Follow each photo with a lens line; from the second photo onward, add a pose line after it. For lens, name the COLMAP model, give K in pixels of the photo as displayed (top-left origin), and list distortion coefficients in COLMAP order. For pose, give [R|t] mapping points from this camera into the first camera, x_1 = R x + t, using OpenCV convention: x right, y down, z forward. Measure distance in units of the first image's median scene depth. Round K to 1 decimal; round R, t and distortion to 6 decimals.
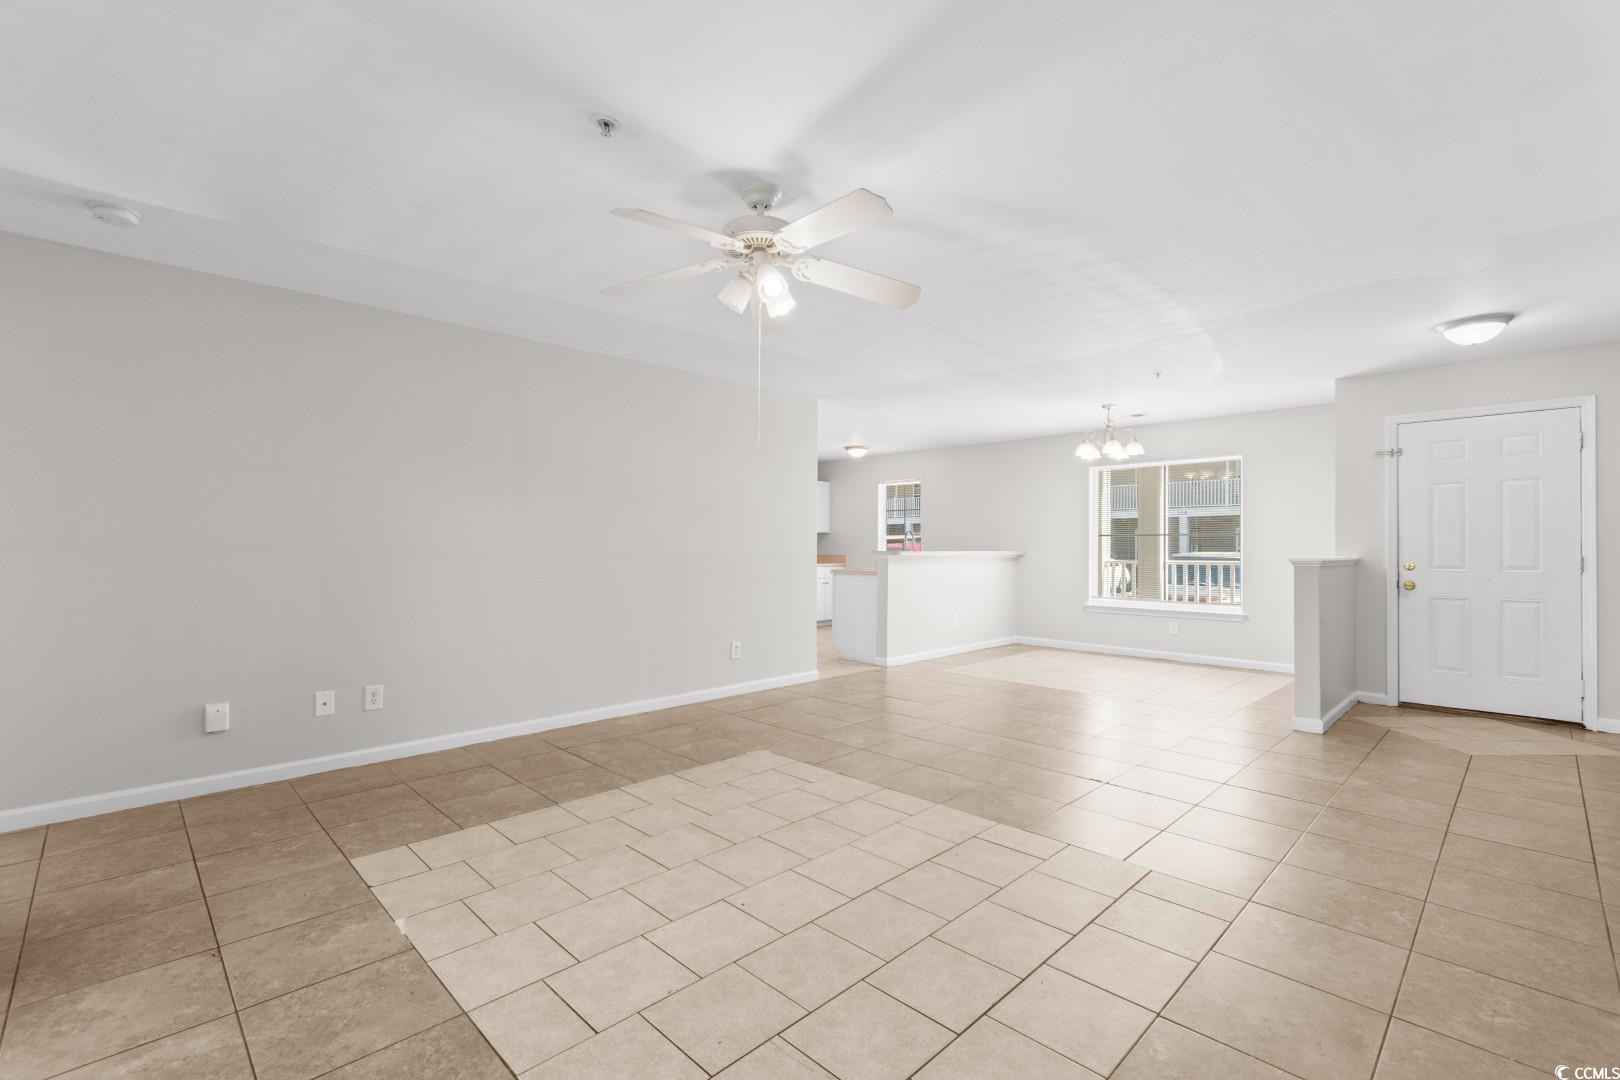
lens RADIAL K [[717.9, 0, 808.6], [0, 717.9, 547.9], [0, 0, 1]] dist [0.003444, -0.000817]
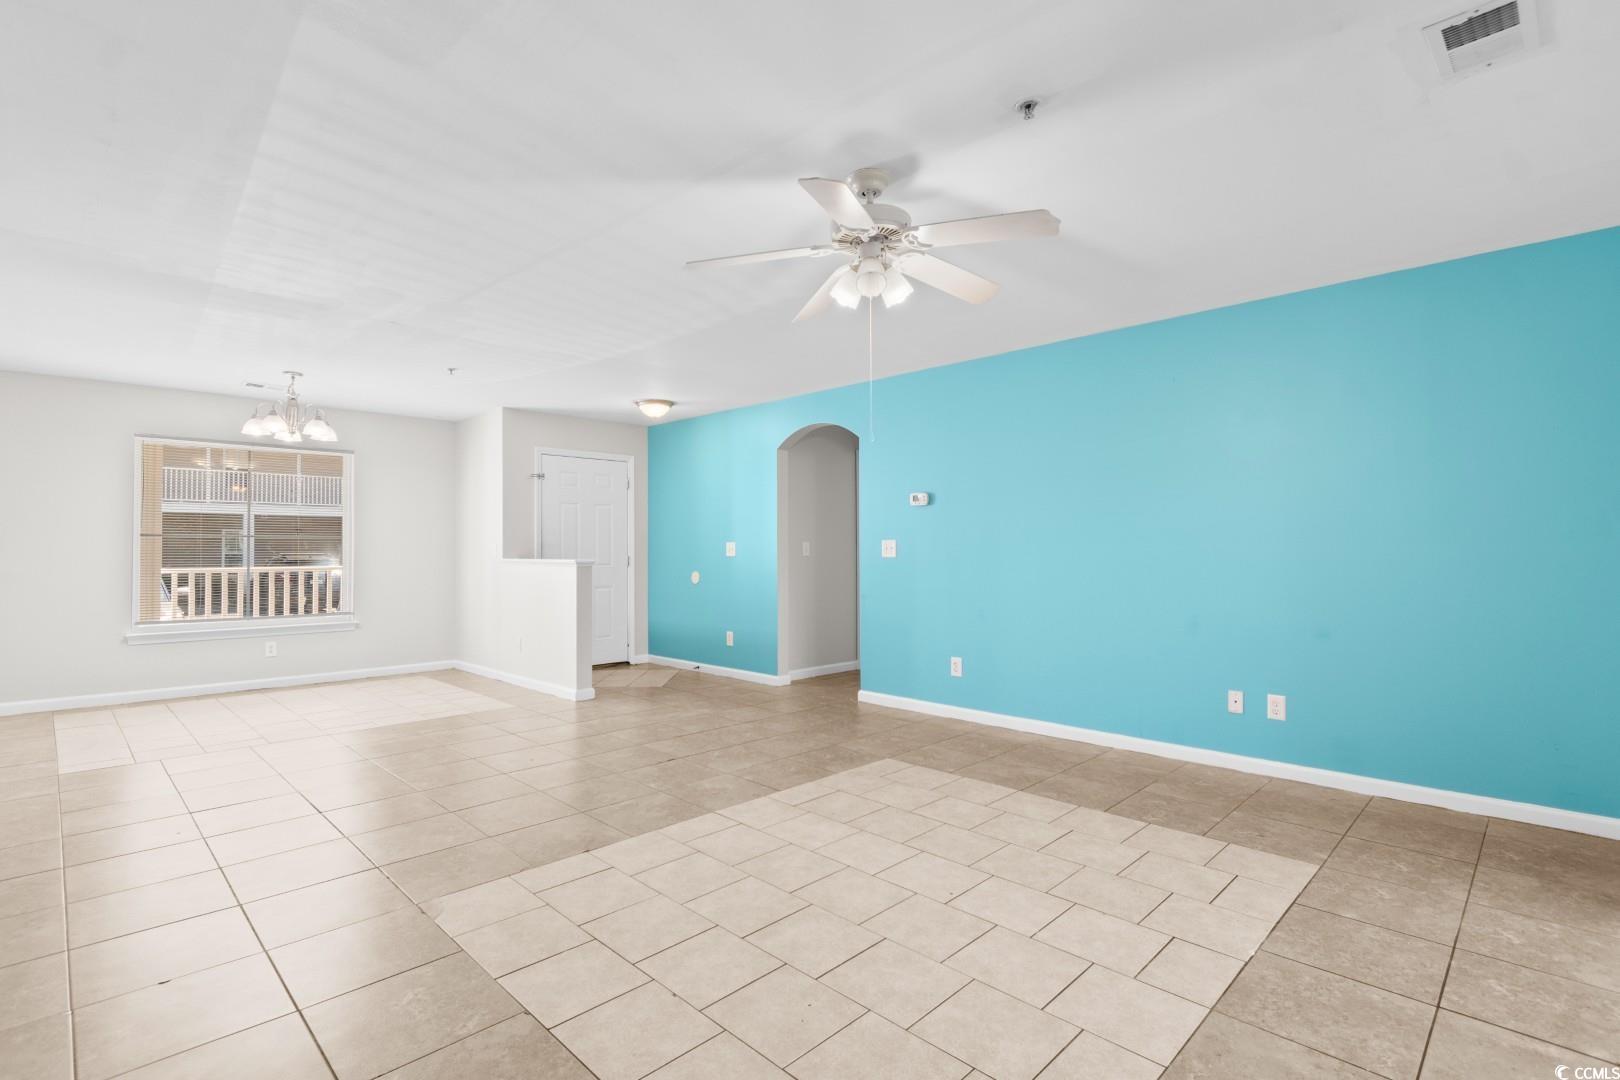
lens RADIAL K [[761.4, 0, 809.1], [0, 761.4, 547.5], [0, 0, 1]] dist [0.003970, -0.006925]
pose [[-0.013960, 0.002659, 0.999899, -0.858318], [0.004486, 0.999987, -0.002597, -0.001075], [-0.999892, 0.004449, -0.013971, 0.879076]]
